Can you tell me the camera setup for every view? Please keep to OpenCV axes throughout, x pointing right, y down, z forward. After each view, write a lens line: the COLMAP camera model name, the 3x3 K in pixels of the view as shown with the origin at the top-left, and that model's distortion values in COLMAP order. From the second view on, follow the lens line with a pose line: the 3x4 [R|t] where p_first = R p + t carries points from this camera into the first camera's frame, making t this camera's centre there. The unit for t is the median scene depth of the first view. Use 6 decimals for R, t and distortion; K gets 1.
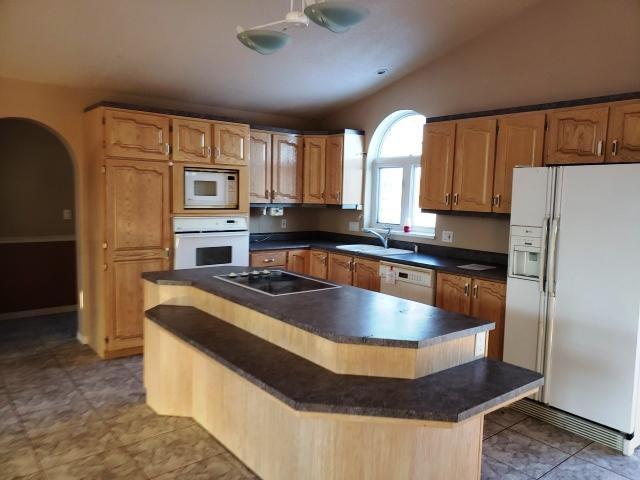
lens RADIAL K [[548.3, 0, 320.0], [0, 548.3, 240.0], [0, 0, 1]] dist [0.082692, -0.099146]
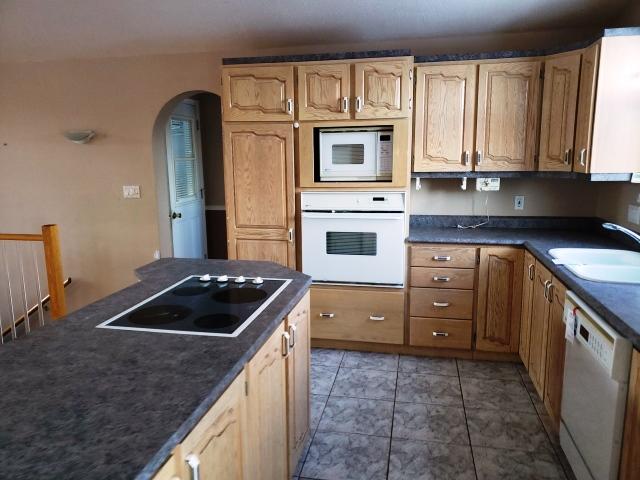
lens RADIAL K [[548.3, 0, 320.0], [0, 548.3, 240.0], [0, 0, 1]] dist [0.082692, -0.099146]
pose [[0.593359, 0.096625, -0.799117, 0.375651], [-0.042623, 0.995148, 0.088680, -0.040703], [0.803809, -0.018559, 0.594599, 0.508823]]
